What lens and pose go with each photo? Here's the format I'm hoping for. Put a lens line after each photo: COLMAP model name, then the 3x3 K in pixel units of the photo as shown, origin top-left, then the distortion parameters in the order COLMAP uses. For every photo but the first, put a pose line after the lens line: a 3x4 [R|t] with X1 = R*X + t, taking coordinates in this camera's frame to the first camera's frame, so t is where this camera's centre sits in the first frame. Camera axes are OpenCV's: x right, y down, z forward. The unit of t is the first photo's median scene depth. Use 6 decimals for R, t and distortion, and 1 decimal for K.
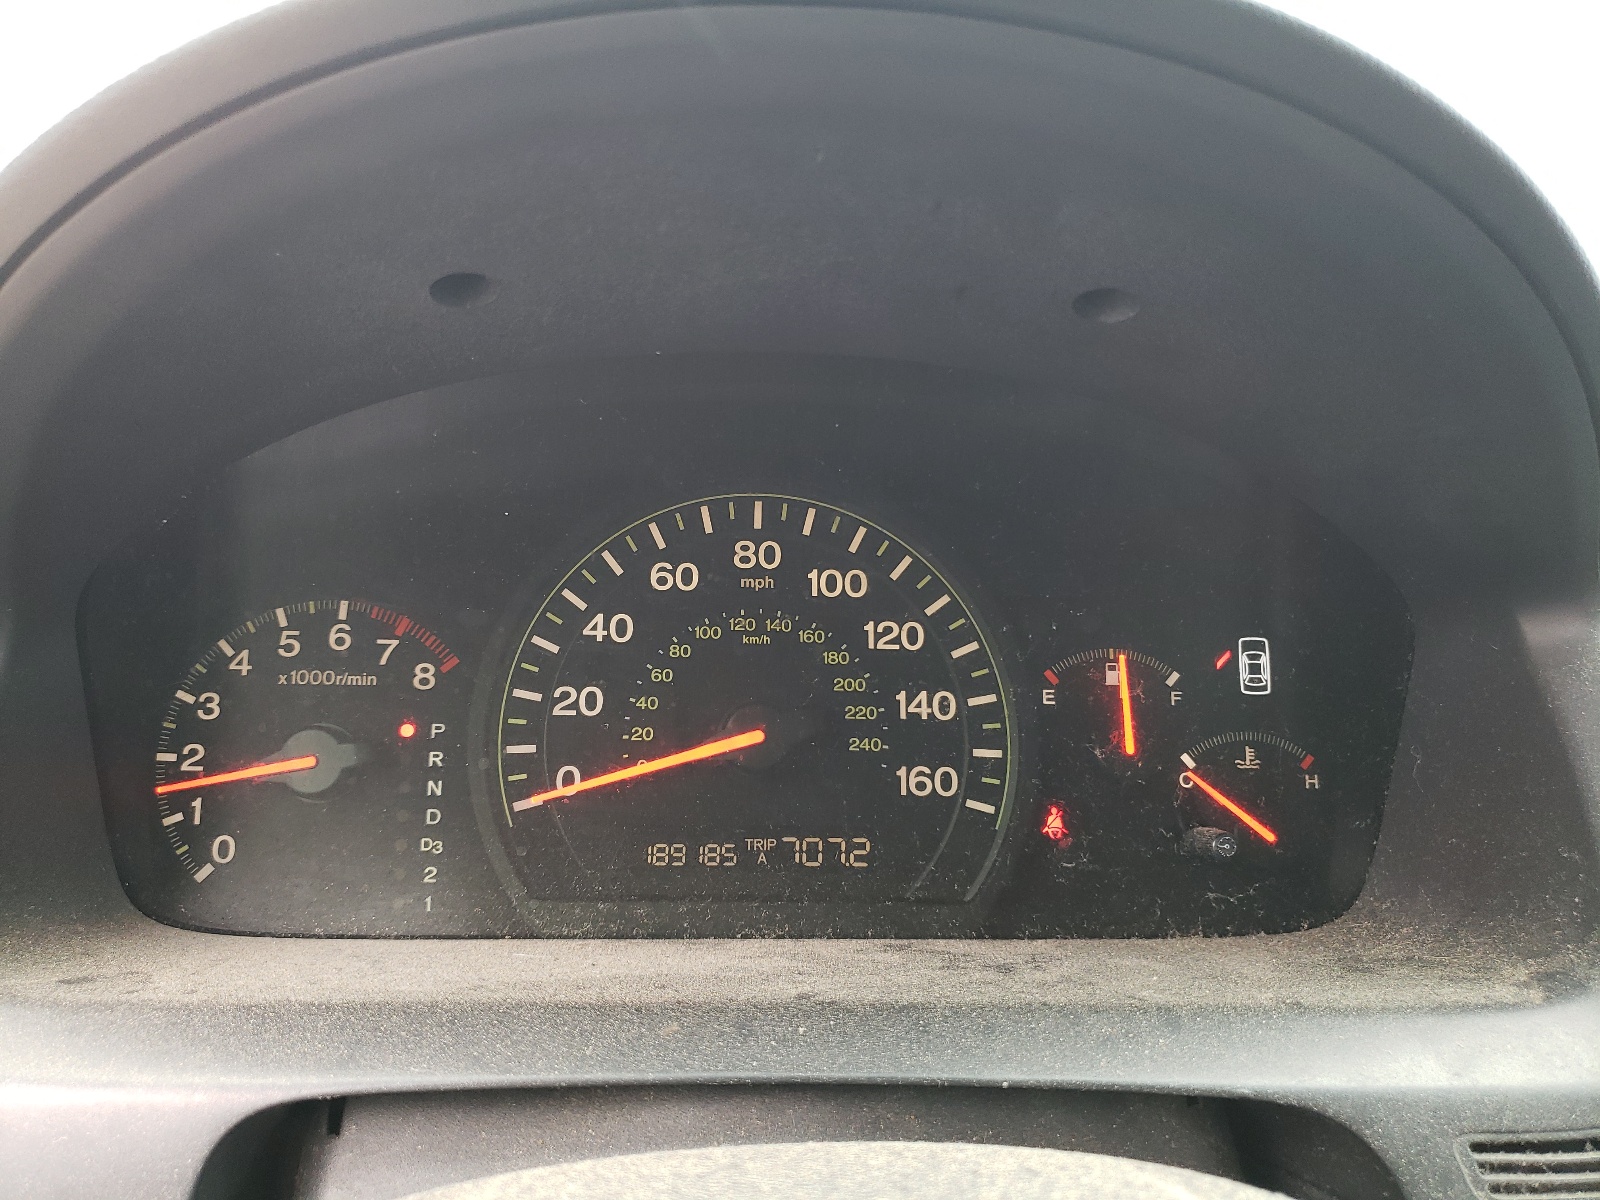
lens RADIAL K [[1233.2, 0, 798.6], [0, 1233.2, 603.8], [0, 0, 1]] dist [-0.002495, -0.000963]
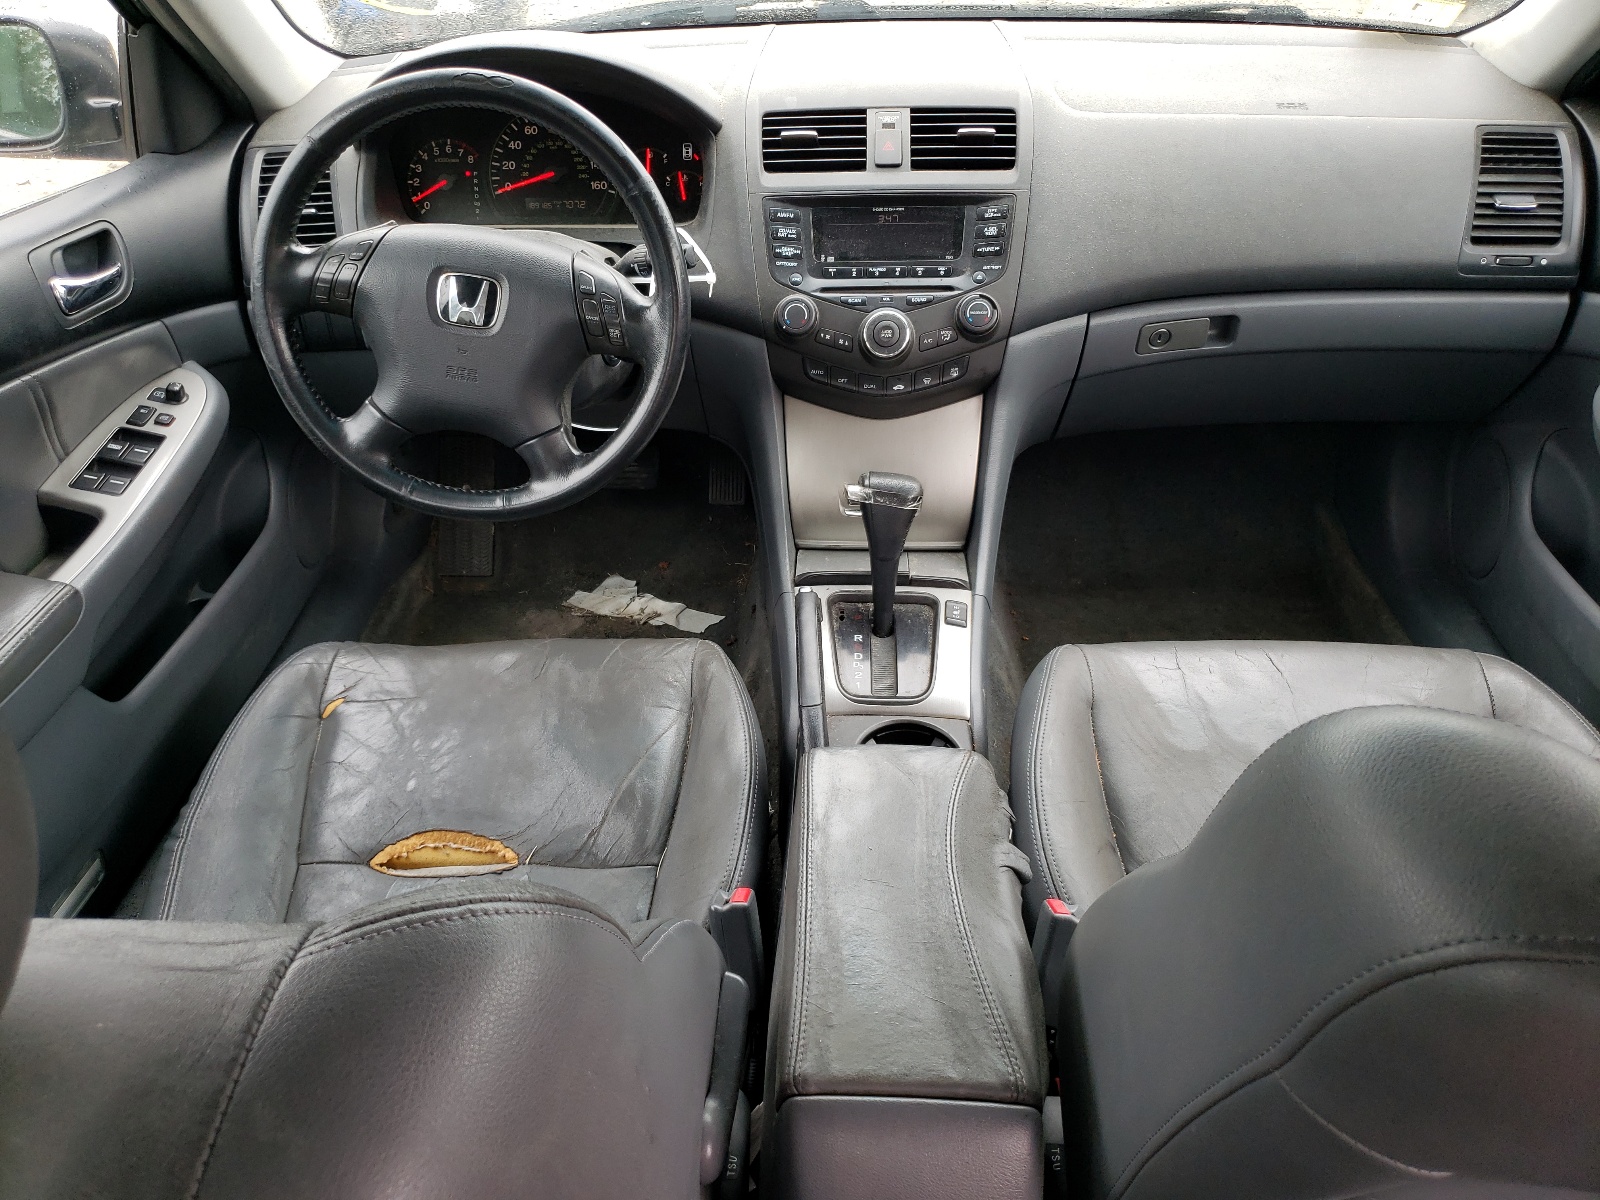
lens RADIAL K [[1233.2, 0, 798.5], [0, 1233.2, 598.1], [0, 0, 1]] dist [-0.002495, -0.000963]
pose [[0.992328, 0.024397, -0.121199, 1.236614], [0.026489, 0.915612, 0.401190, -0.207754], [0.120759, -0.401322, 0.907941, -2.984060]]
